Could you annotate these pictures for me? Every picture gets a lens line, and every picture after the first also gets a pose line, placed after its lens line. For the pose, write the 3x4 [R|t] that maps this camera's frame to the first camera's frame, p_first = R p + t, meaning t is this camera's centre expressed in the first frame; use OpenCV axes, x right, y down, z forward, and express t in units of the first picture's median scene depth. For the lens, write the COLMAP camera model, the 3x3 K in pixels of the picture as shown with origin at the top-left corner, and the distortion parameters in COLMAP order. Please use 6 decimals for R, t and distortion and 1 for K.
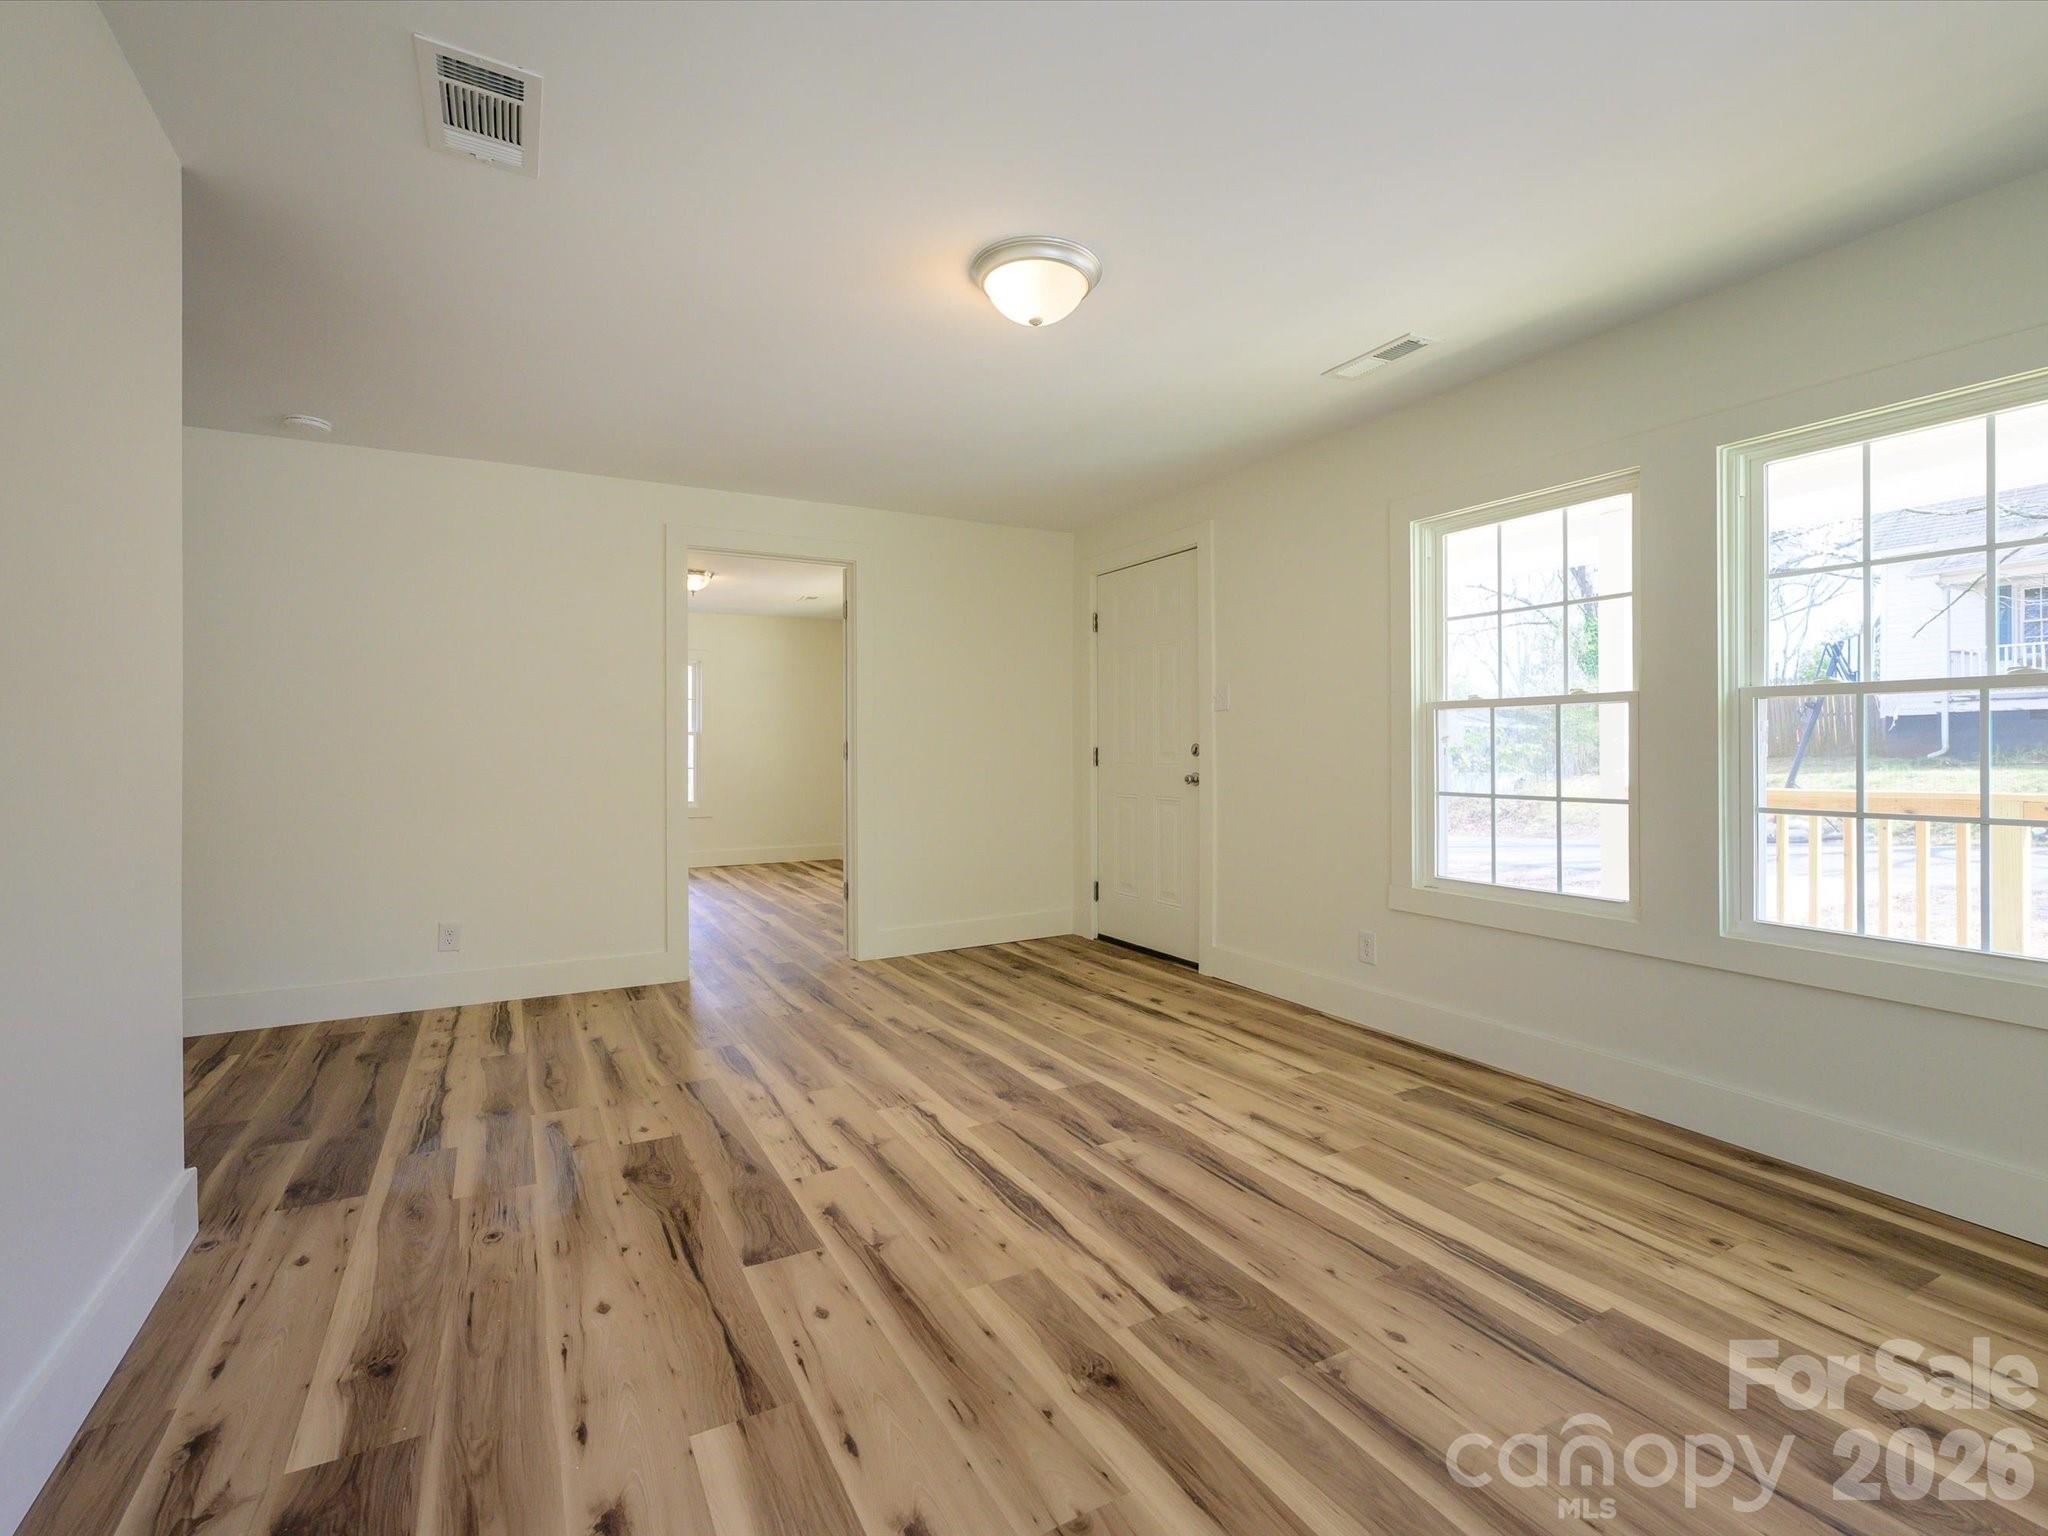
lens RADIAL K [[940.2, 0, 1024.9], [0, 940.2, 750.8], [0, 0, 1]] dist [0.000296, -0.000316]
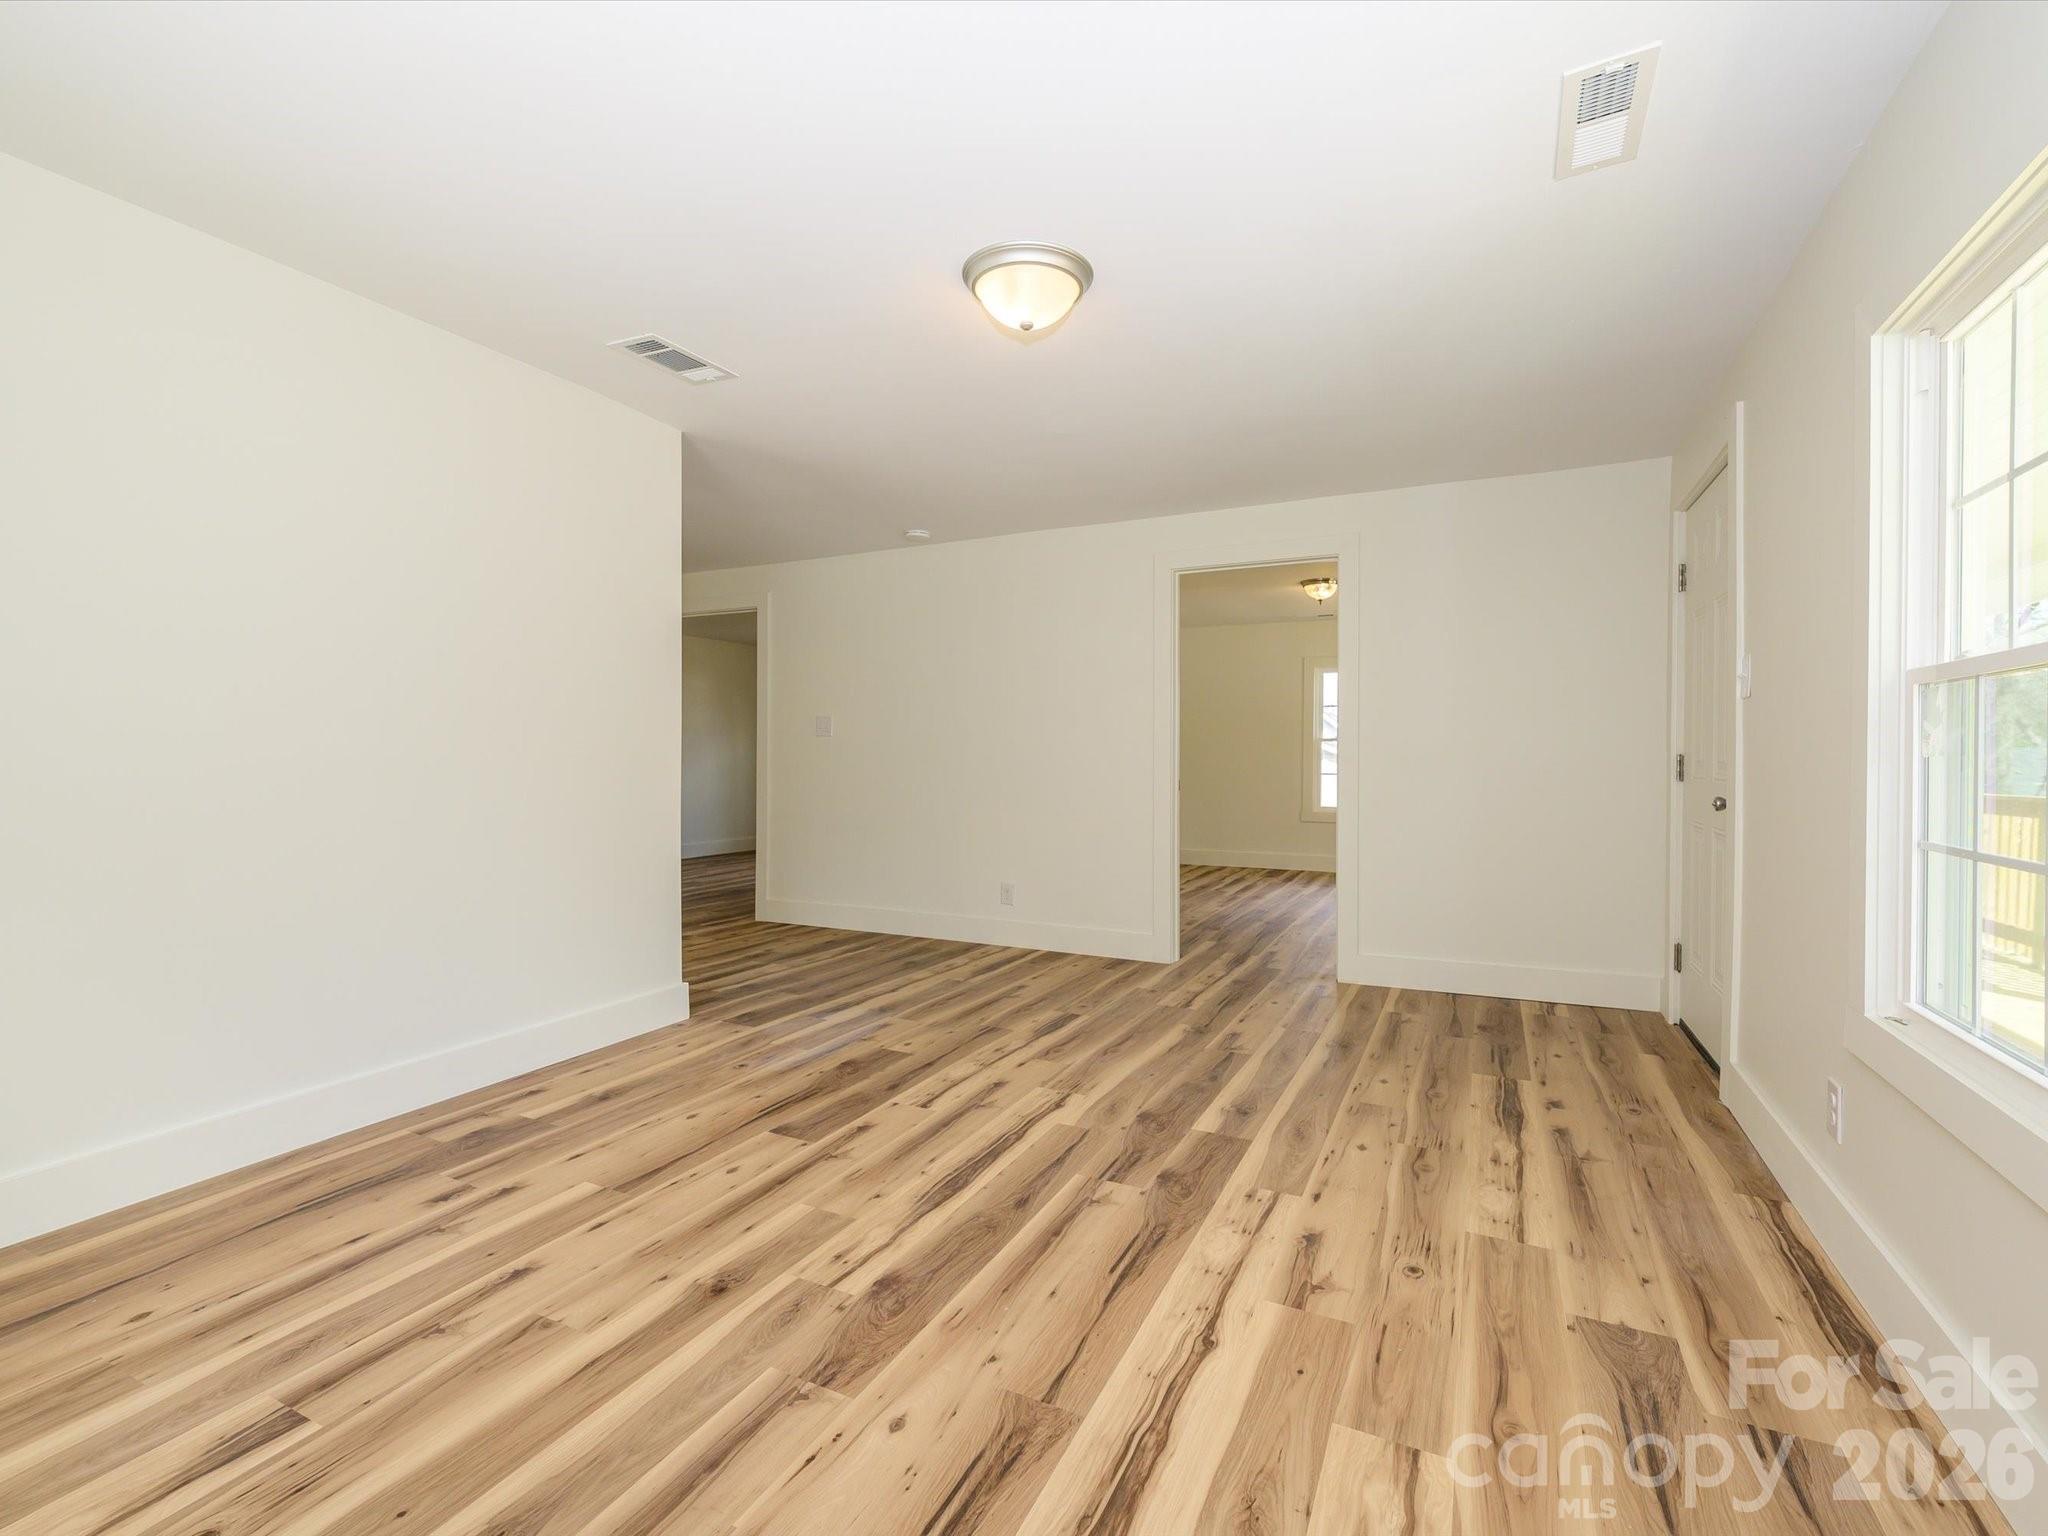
lens RADIAL K [[943.7, 0, 1025.3], [0, 943.7, 762.8], [0, 0, 1]] dist [0.000468, -0.000626]
pose [[0.571321, 0.011068, -0.820652, 0.800176], [-0.006641, 0.999939, 0.008862, -0.001203], [0.820700, 0.000387, 0.571359, 0.404030]]
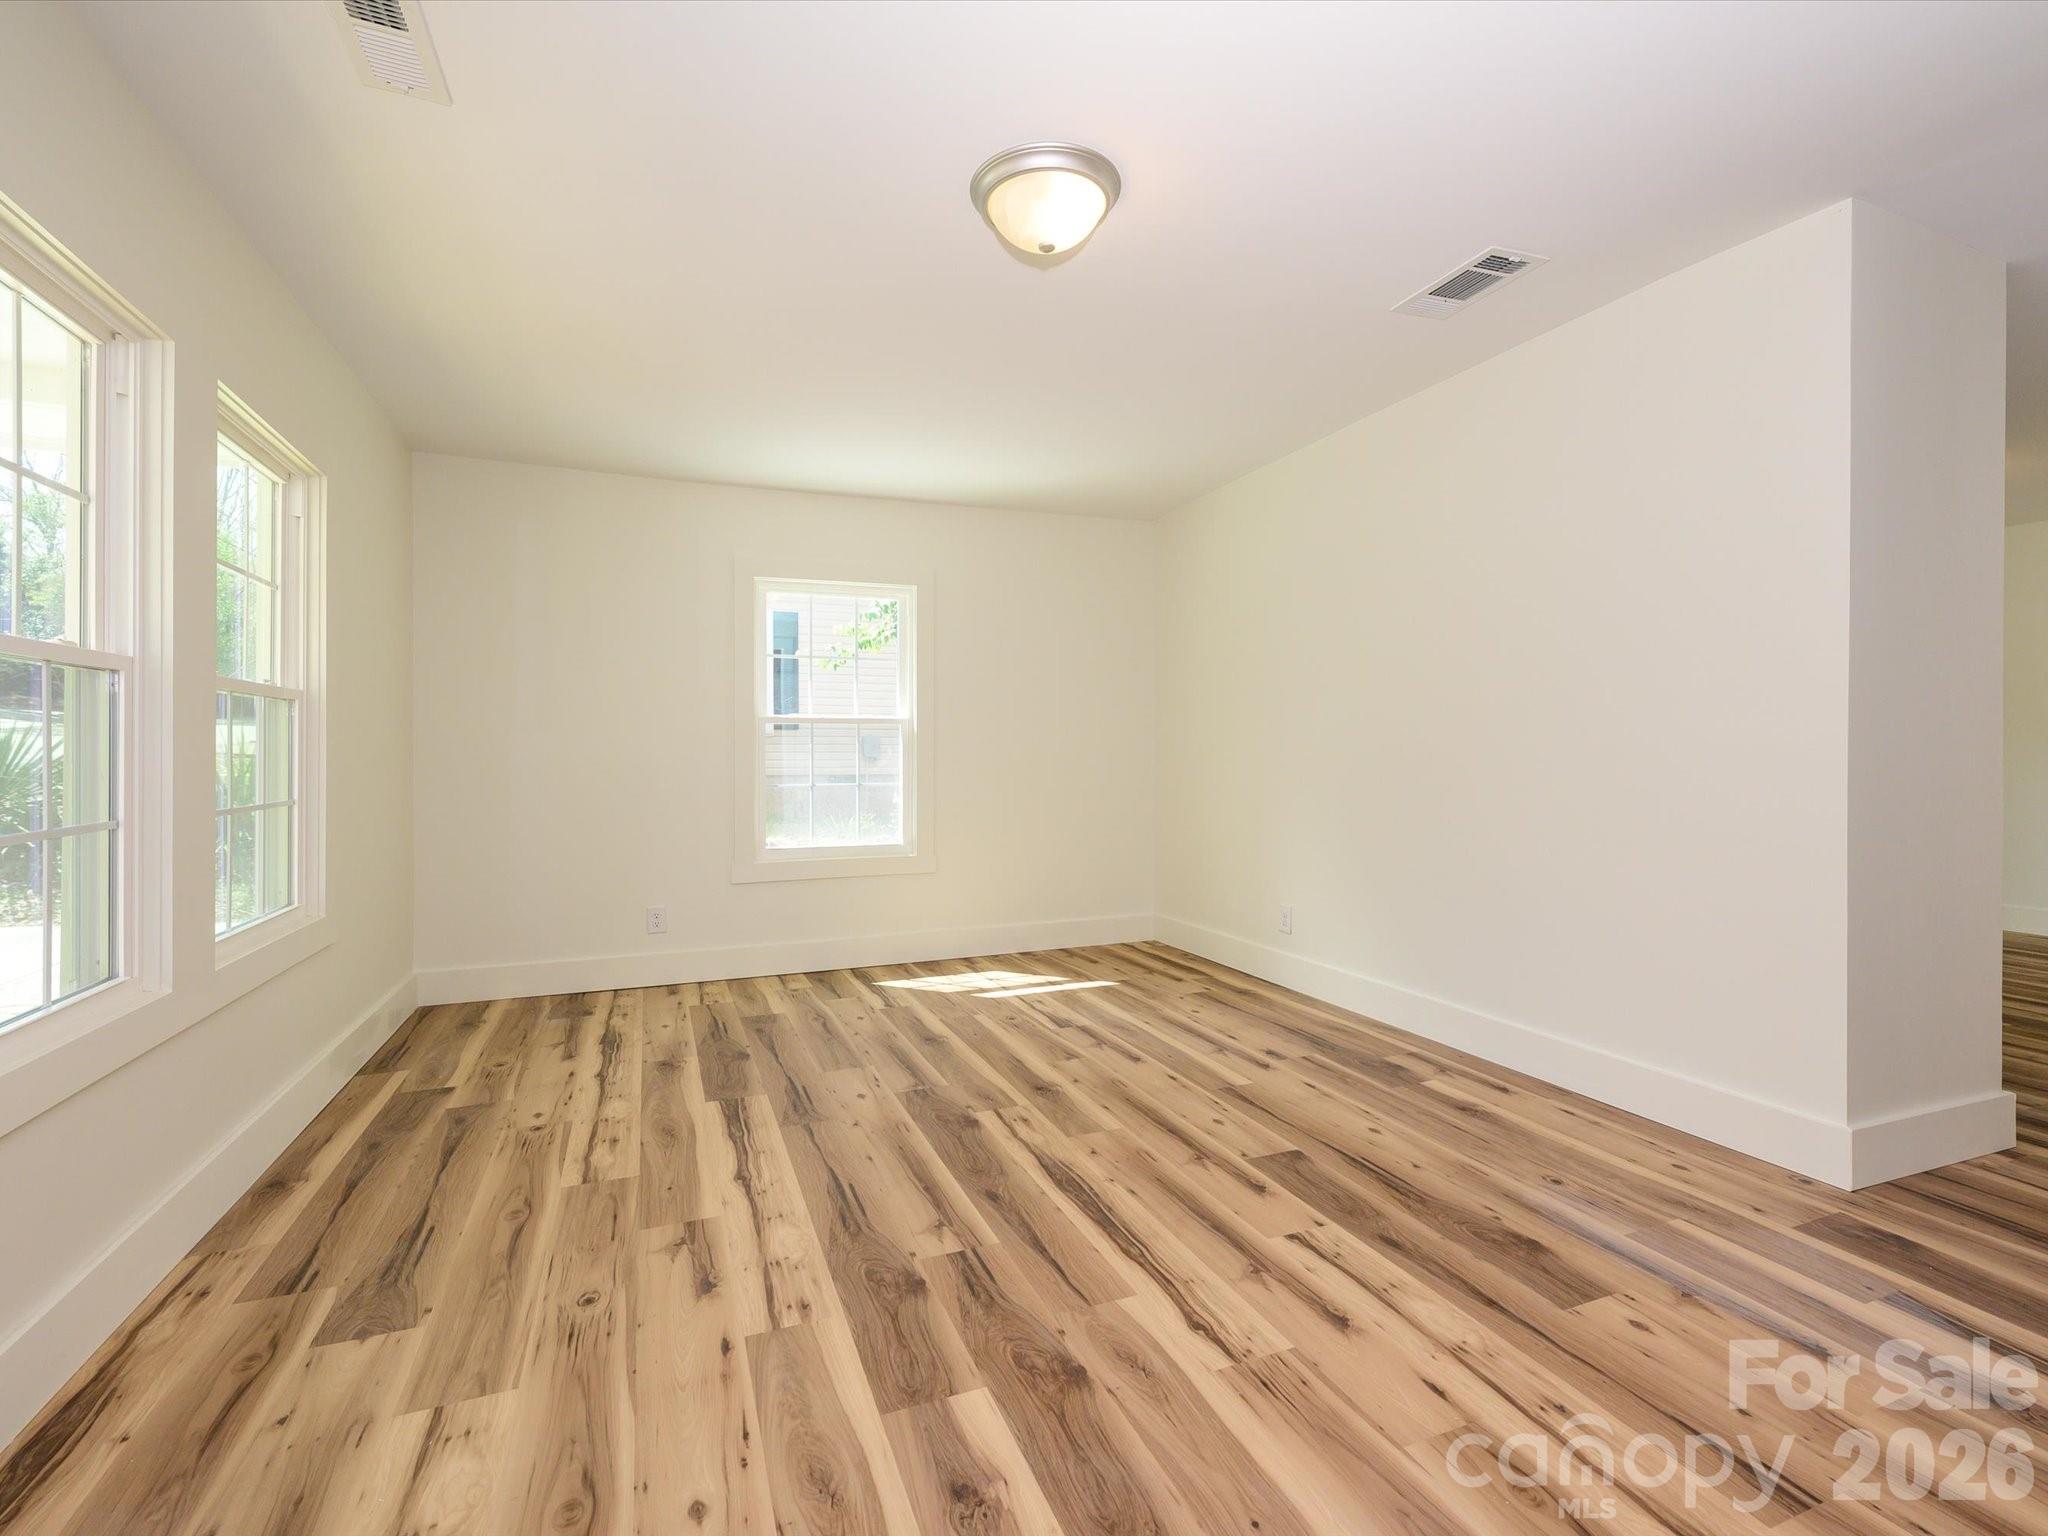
lens RADIAL K [[940.2, 0, 1024.9], [0, 940.2, 750.8], [0, 0, 1]] dist [0.000296, -0.000316]
pose [[-0.991904, 0.004446, 0.126913, -0.073902], [0.004651, 0.999988, 0.001321, 0.005522], [-0.126905, 0.001901, -0.991913, 1.779858]]
